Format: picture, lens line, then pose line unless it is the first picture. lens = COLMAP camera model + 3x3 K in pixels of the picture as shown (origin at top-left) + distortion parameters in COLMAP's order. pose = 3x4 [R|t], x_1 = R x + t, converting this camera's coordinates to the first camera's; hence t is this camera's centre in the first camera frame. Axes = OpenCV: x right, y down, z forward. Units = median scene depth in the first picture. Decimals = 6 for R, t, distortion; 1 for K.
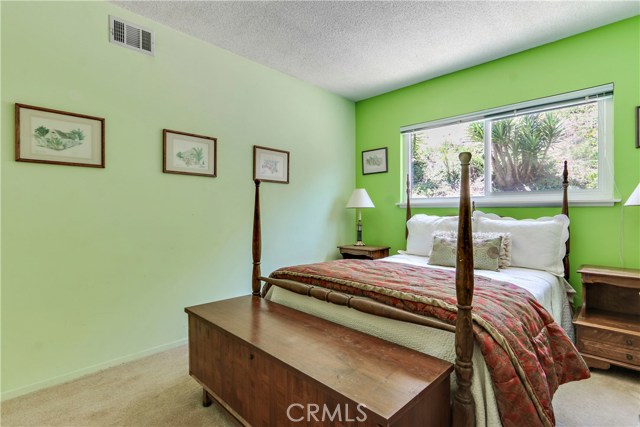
lens RADIAL K [[306.6, 0, 318.3], [0, 306.6, 210.2], [0, 0, 1]] dist [-0.001324, -0.020897]
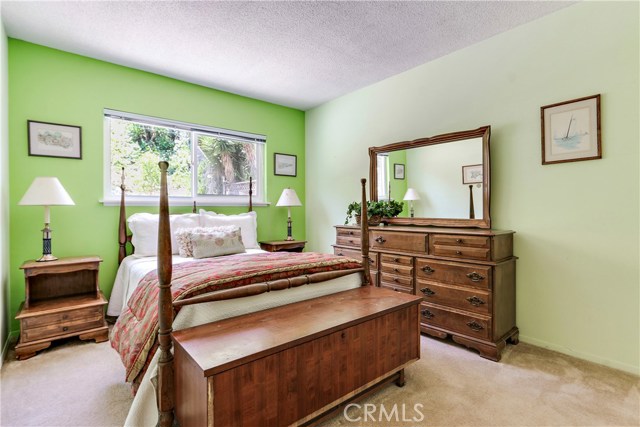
lens RADIAL K [[306.6, 0, 318.3], [0, 306.6, 210.2], [0, 0, 1]] dist [-0.001324, -0.020897]
pose [[0.088730, -0.002434, 0.996053, -0.572912], [-0.001497, 0.999996, 0.002577, 0.001239], [-0.996055, -0.001720, 0.088726, 0.405368]]
